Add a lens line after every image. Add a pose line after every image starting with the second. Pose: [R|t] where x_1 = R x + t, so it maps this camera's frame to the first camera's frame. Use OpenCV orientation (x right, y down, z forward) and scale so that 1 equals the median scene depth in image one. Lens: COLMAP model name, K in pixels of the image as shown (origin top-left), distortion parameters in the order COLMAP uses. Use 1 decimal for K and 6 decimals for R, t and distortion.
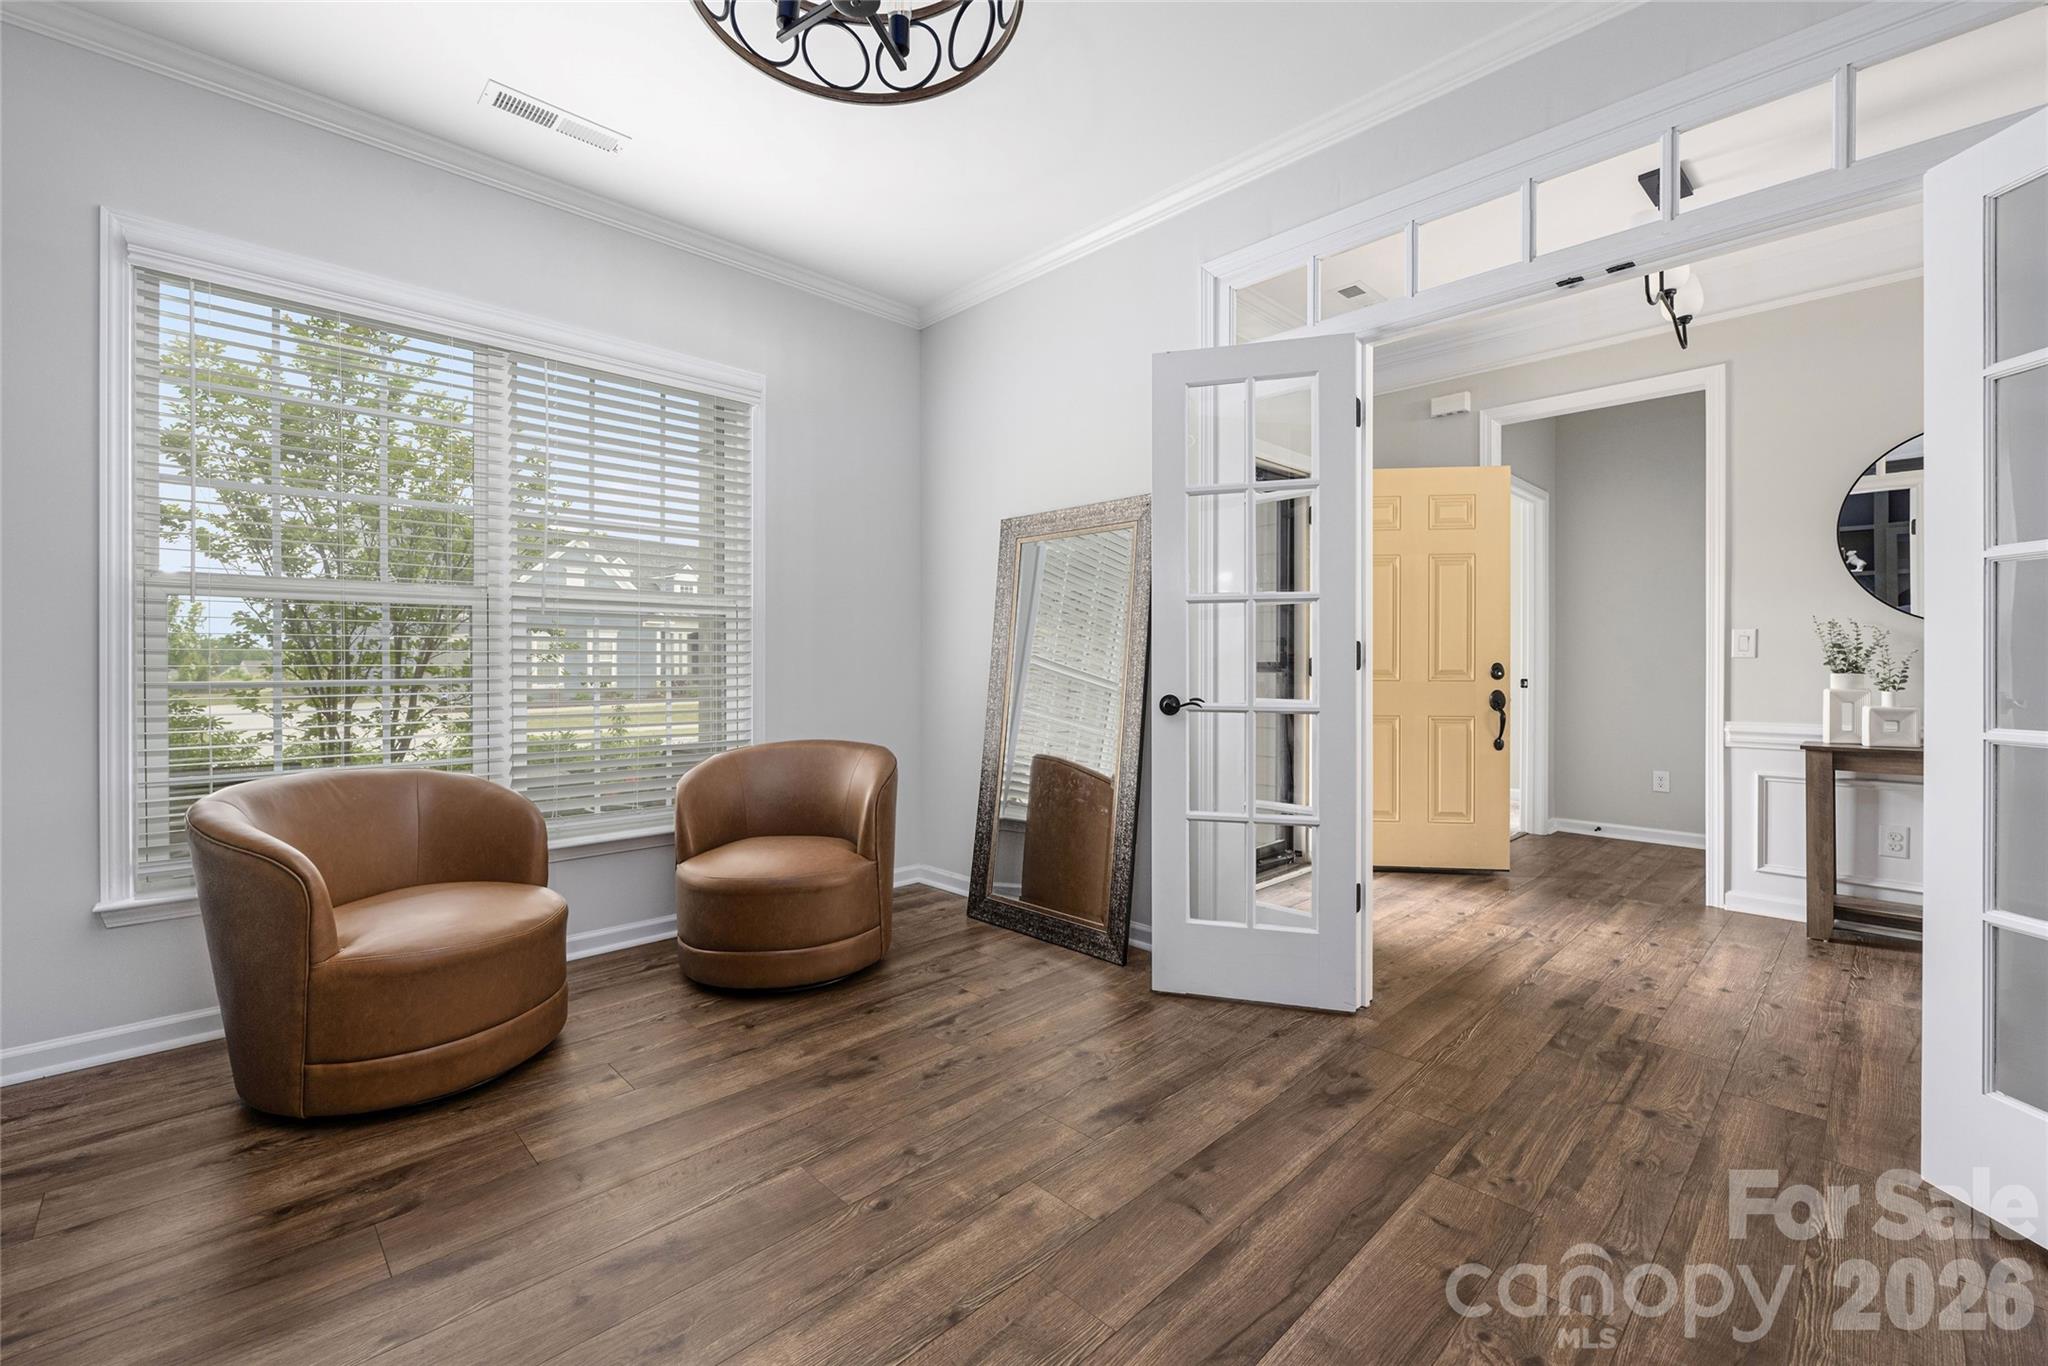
lens RADIAL K [[846.6, 0, 1007.7], [0, 846.6, 662.4], [0, 0, 1]] dist [0.001318, 0.000247]
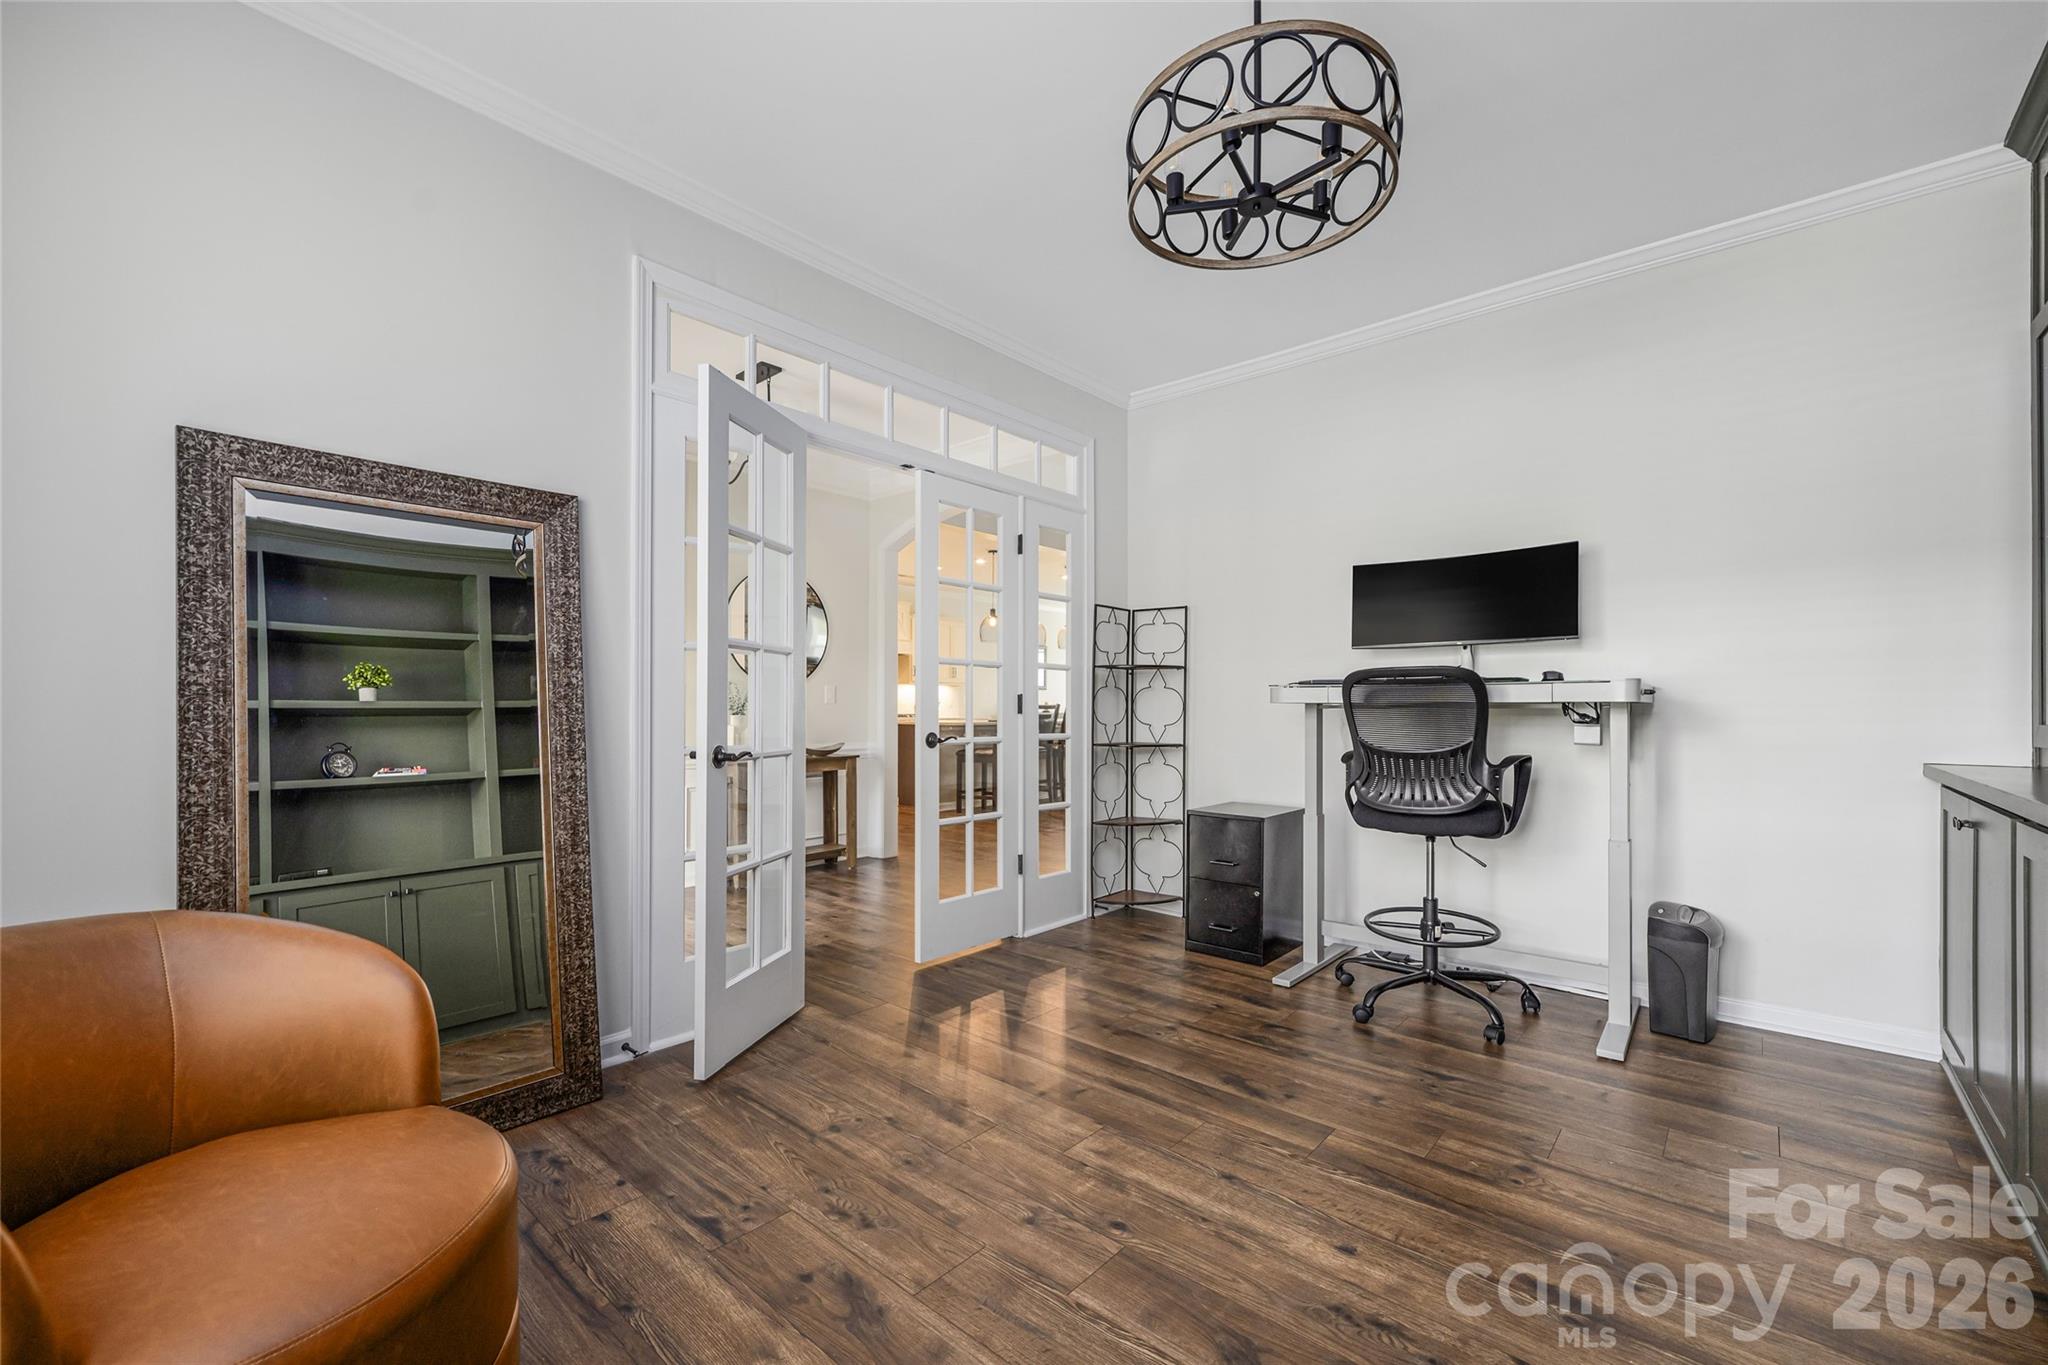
lens RADIAL K [[846.6, 0, 1008.7], [0, 846.6, 703.2], [0, 0, 1]] dist [0.001318, 0.000247]
pose [[-0.073424, 0.004056, 0.997293, -1.008880], [-0.005906, 0.999972, -0.004502, -0.007952], [-0.997283, -0.006220, -0.073398, 1.025107]]
